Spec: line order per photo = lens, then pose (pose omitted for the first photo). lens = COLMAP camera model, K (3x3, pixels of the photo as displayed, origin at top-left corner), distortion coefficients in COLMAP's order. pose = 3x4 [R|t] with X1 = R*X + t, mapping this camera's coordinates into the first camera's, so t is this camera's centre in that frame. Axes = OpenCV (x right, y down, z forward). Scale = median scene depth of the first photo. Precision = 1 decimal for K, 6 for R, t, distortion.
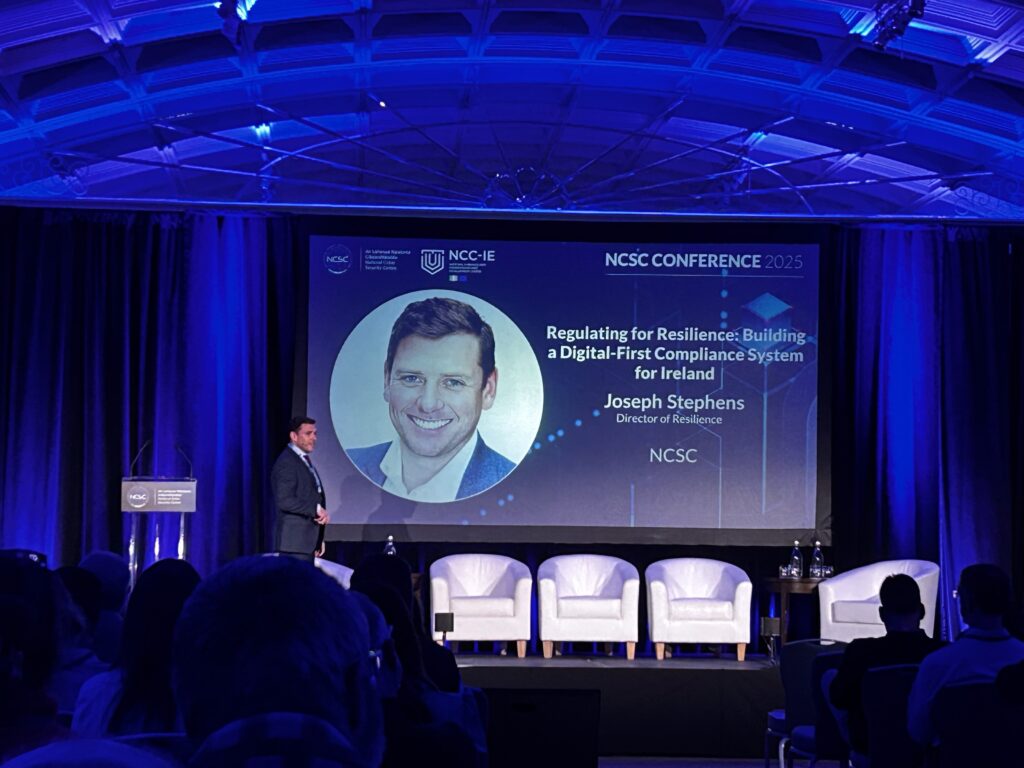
lens RADIAL K [[2449.2, 0, 512.0], [0, 2449.2, 384.0], [0, 0, 1]] dist [0.137070, 0.482545]
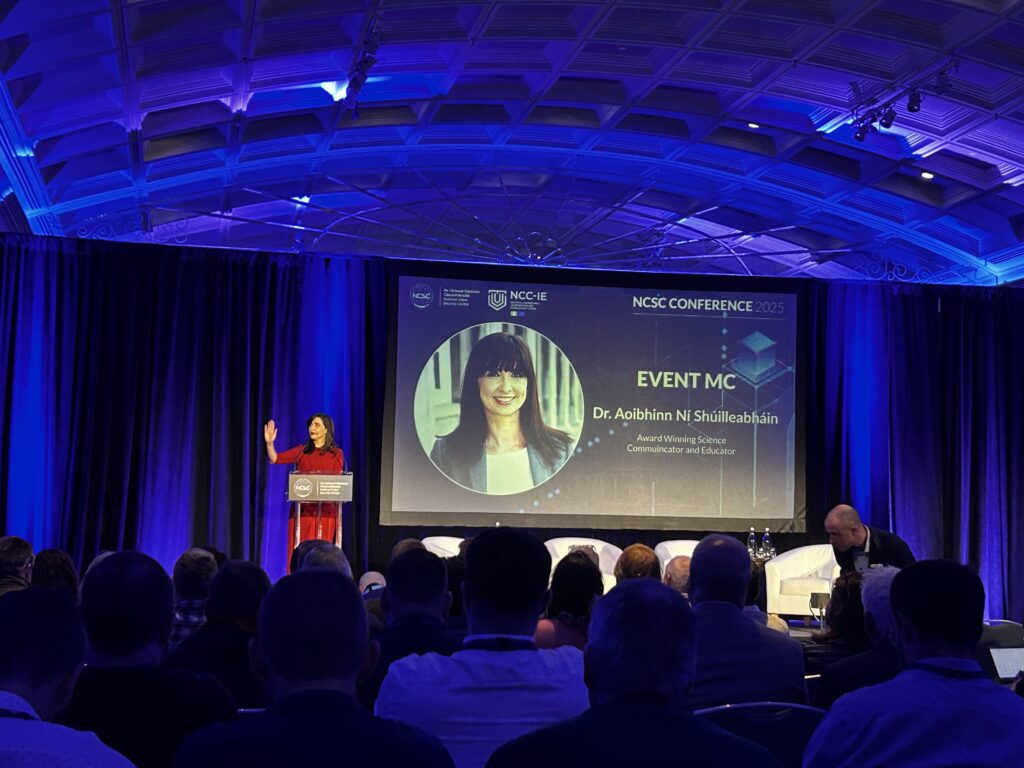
lens RADIAL K [[1624.7, 0, 511.8], [0, 1624.7, 370.1], [0, 0, 1]] dist [0.140884, -0.043914]
pose [[0.989879, 0.019443, 0.140579, -0.139452], [-0.015394, 0.999436, -0.029831, 0.009865], [-0.141080, 0.027365, 0.989620, 0.187141]]
